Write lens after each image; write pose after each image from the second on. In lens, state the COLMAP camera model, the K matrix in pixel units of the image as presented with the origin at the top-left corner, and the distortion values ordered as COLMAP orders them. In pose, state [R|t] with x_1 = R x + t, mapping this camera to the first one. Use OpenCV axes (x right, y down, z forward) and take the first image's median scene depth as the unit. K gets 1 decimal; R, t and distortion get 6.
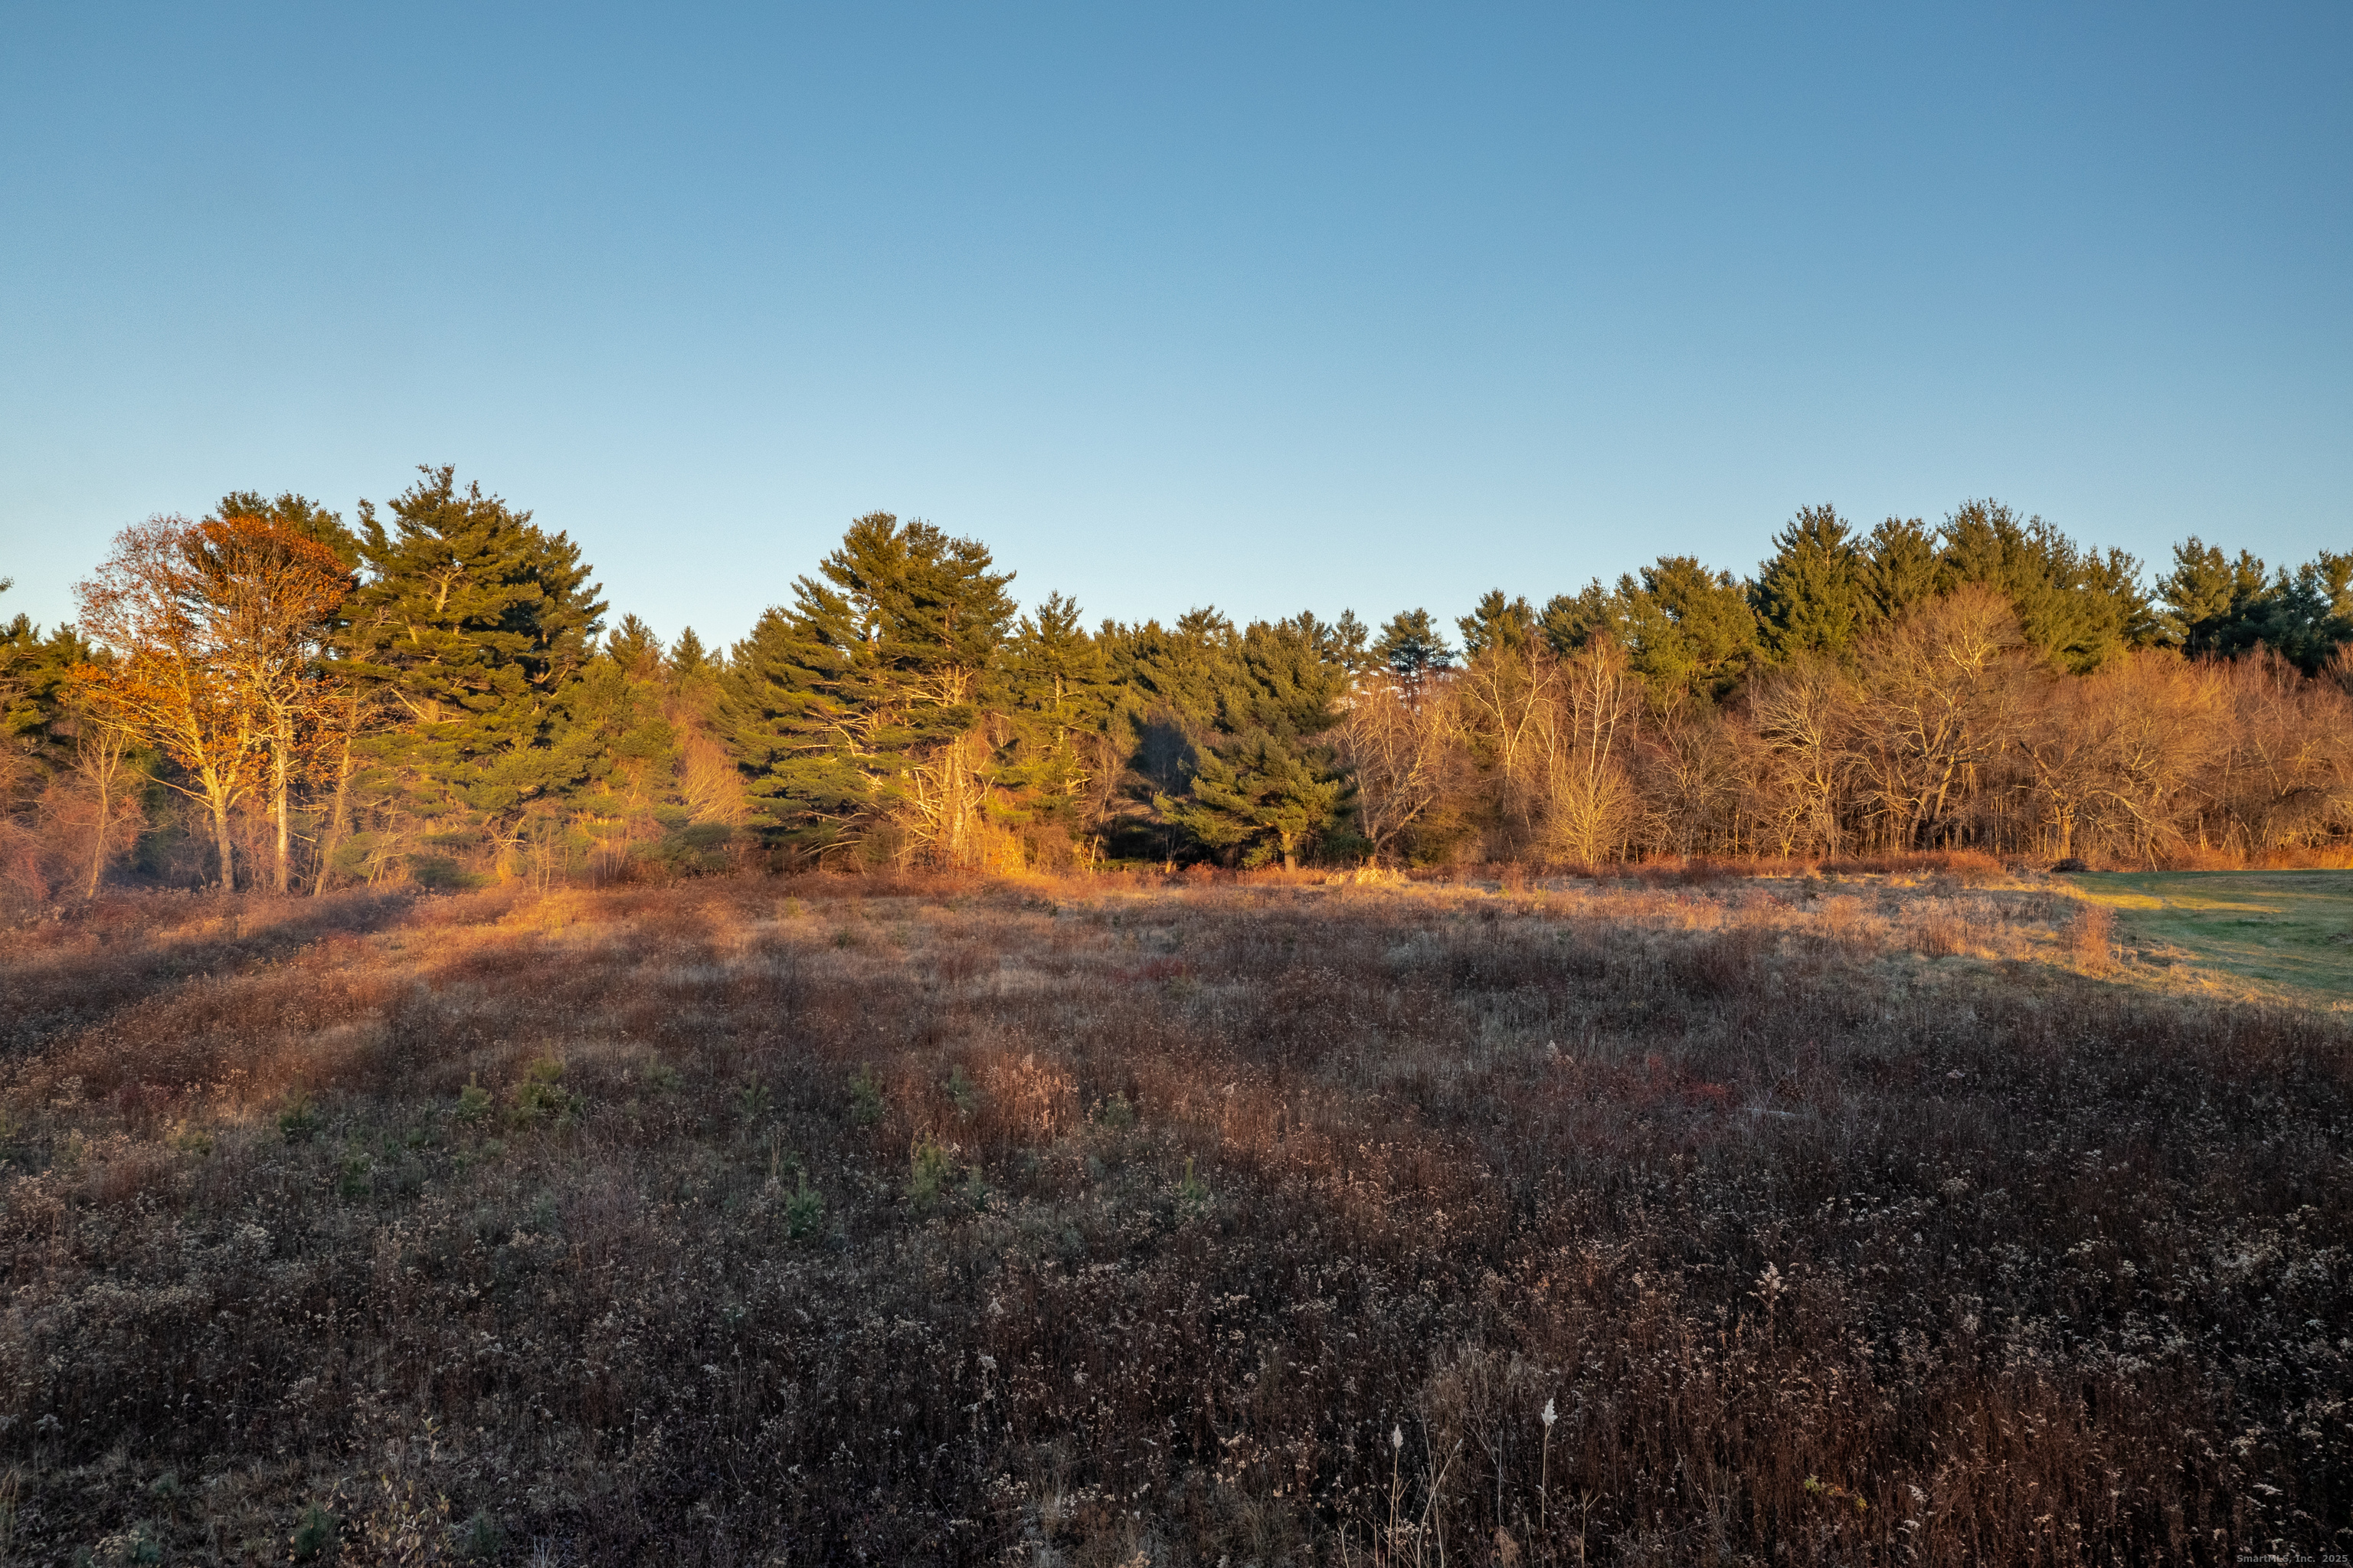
lens RADIAL K [[1860.3, 0, 1176.5], [0, 1860.3, 784.0], [0, 0, 1]] dist [-0.009443, 0.006657]
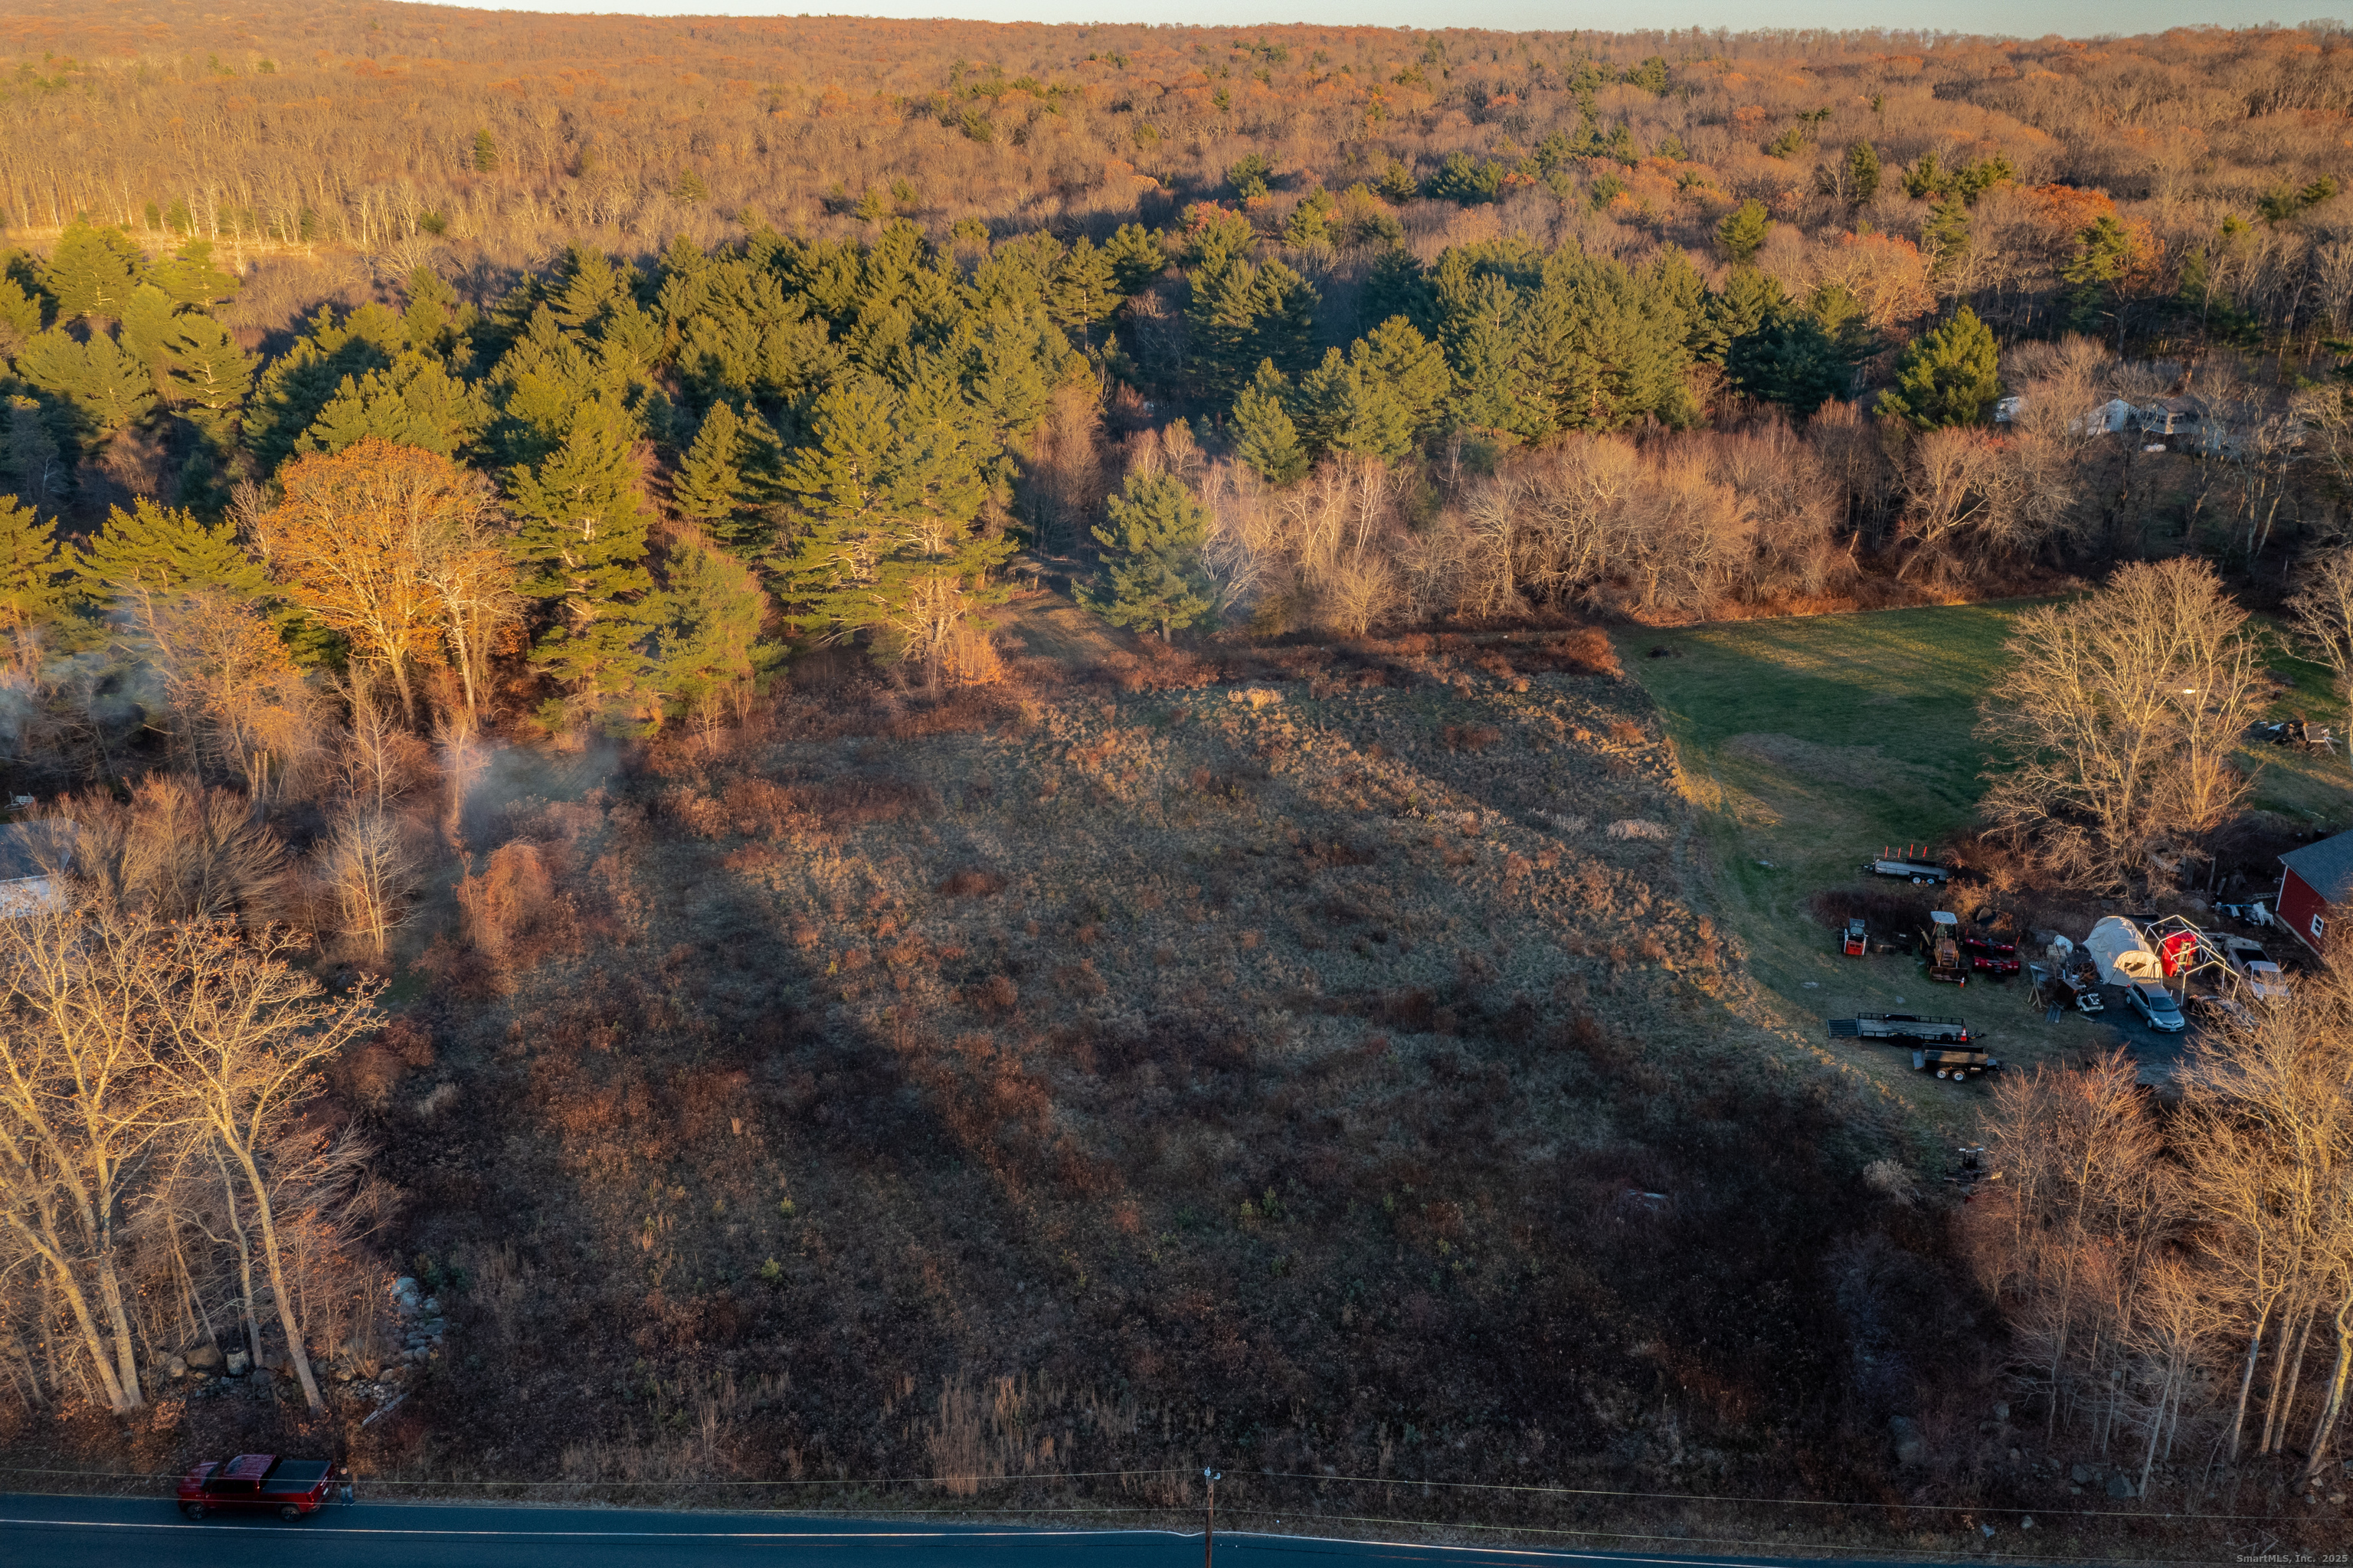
lens RADIAL K [[1860.3, 0, 1176.5], [0, 1860.3, 784.0], [0, 0, 1]] dist [-0.009443, 0.006657]
pose [[0.968911, -0.099538, 0.226502, -0.264164], [0.005781, 0.924357, 0.381484, -0.387678], [-0.247341, -0.368315, 0.896196, -0.348002]]
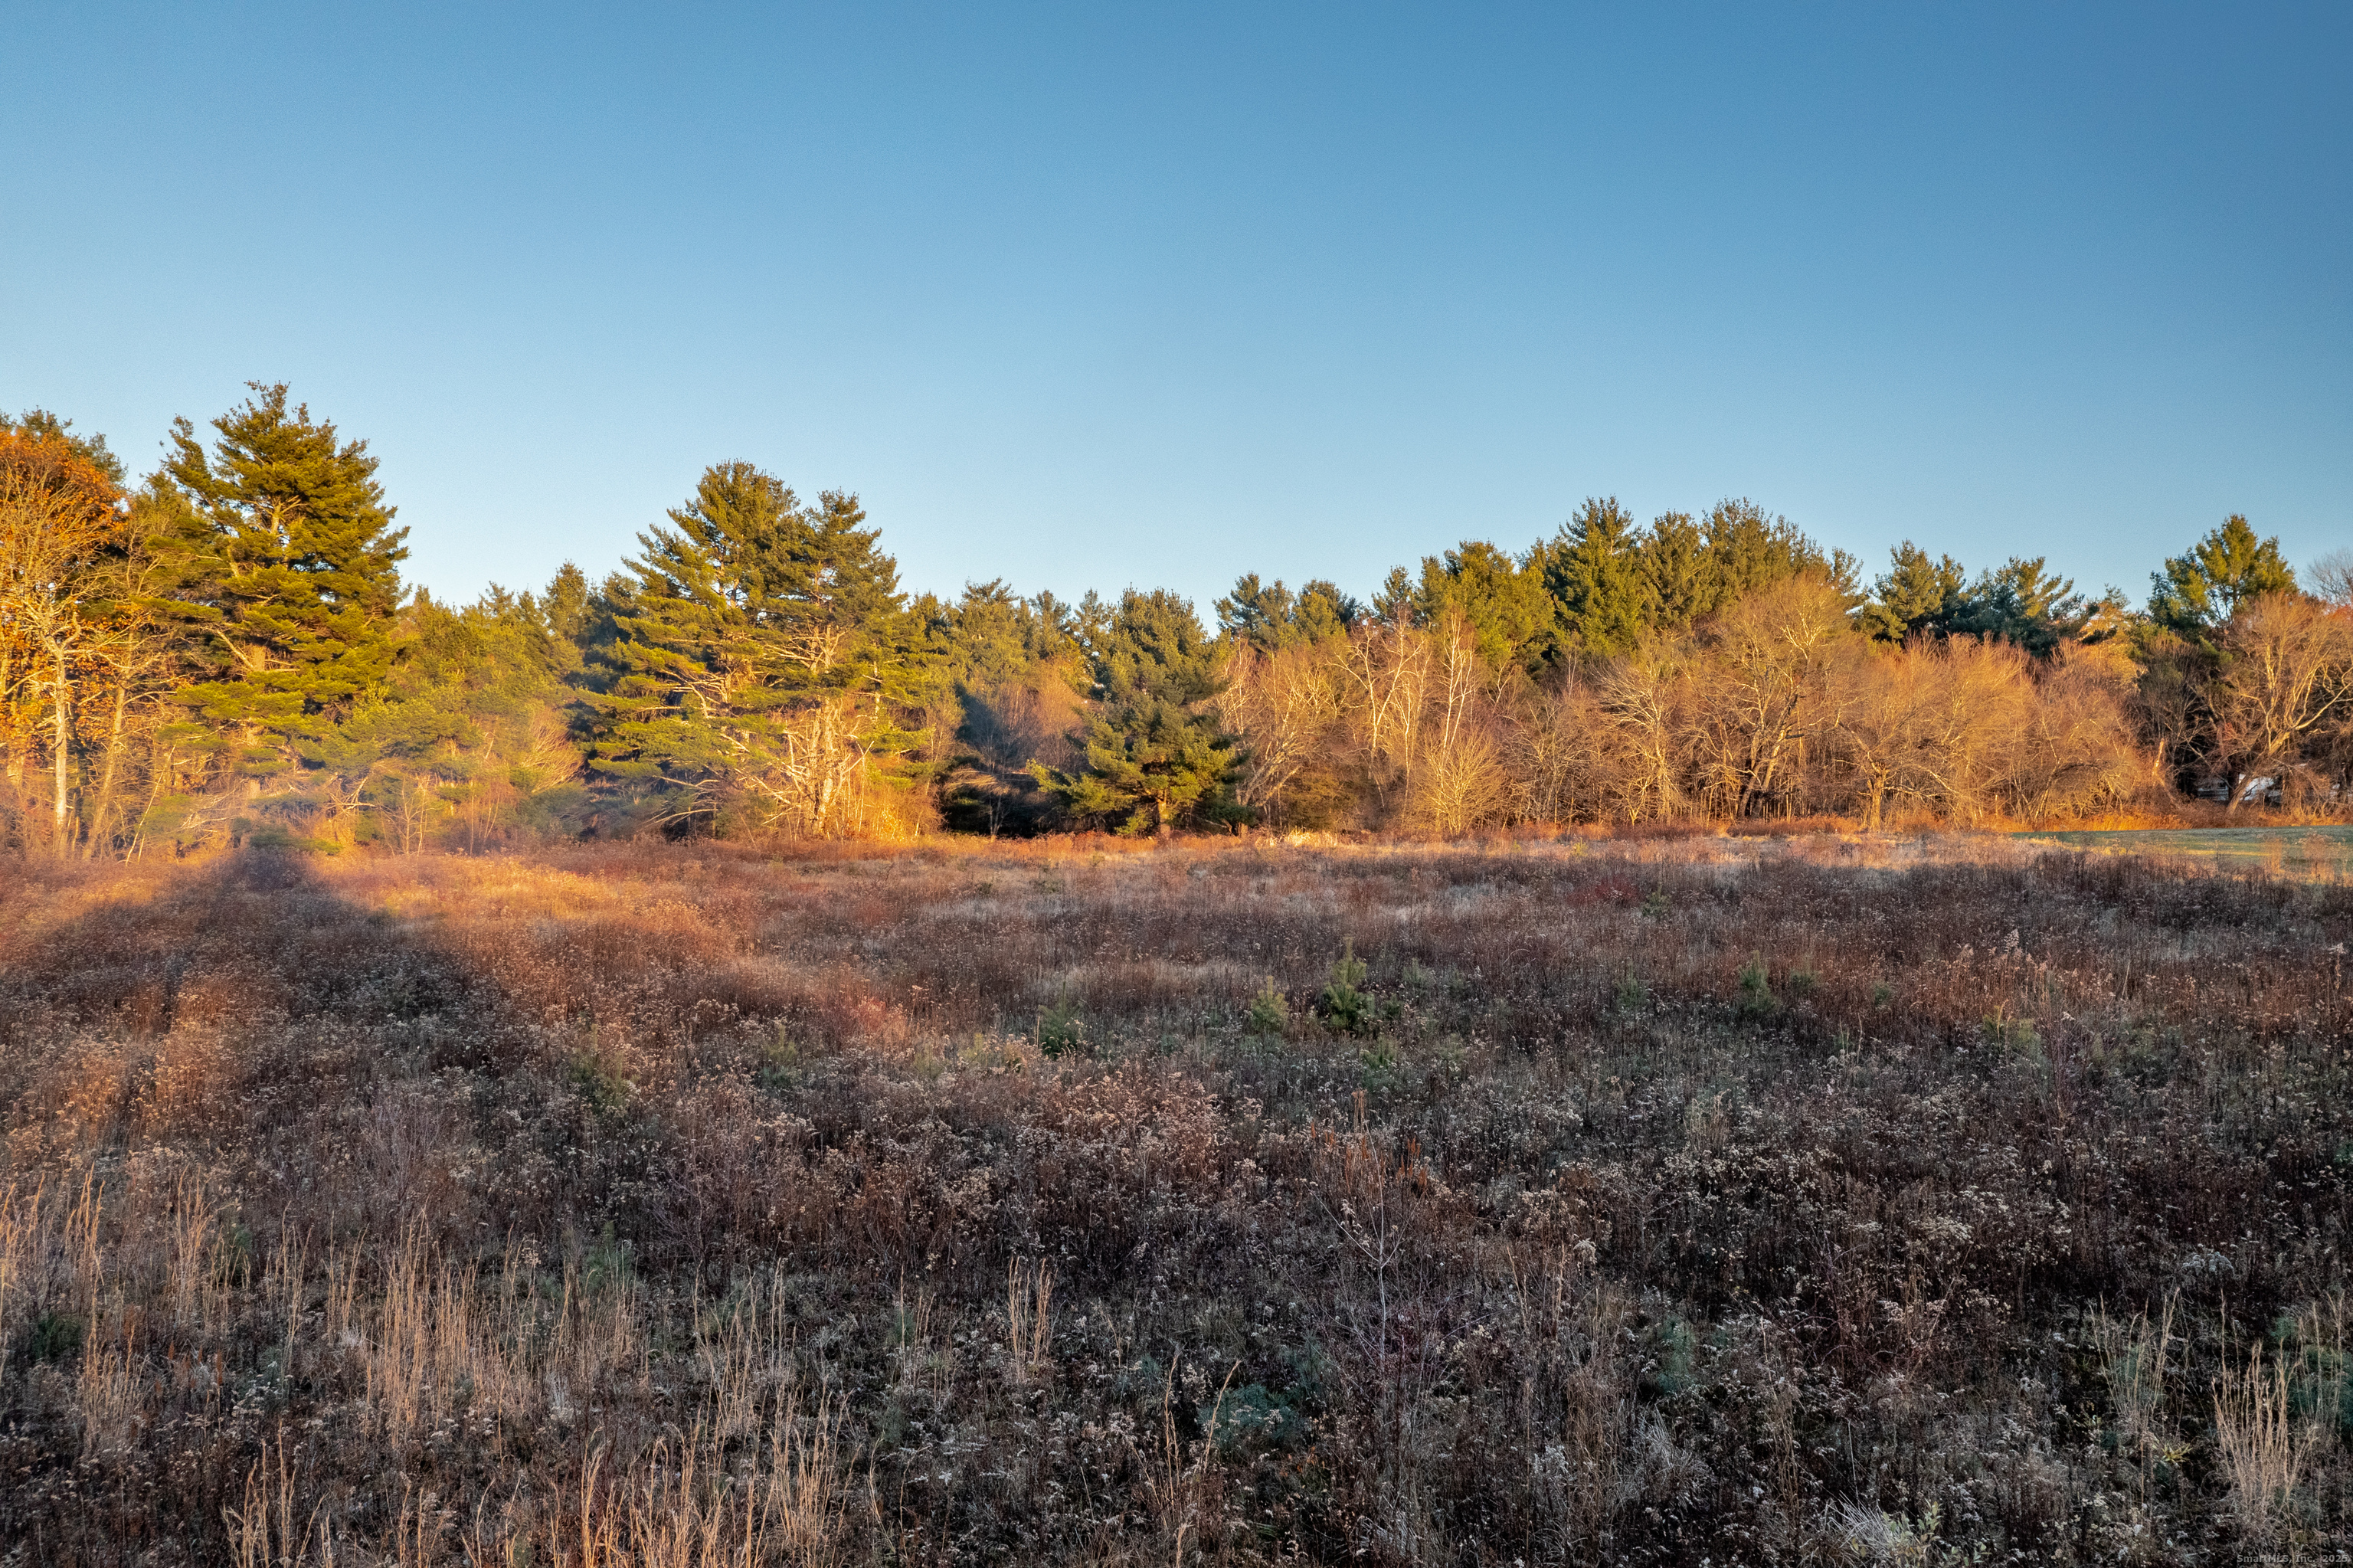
lens RADIAL K [[1860.3, 0, 1176.5], [0, 1860.3, 784.0], [0, 0, 1]] dist [-0.009443, 0.006657]
pose [[0.974867, 0.005565, 0.222717, -0.147849], [-0.006085, 0.999980, 0.001649, 0.014493], [-0.222703, -0.002963, 0.974882, 0.029910]]
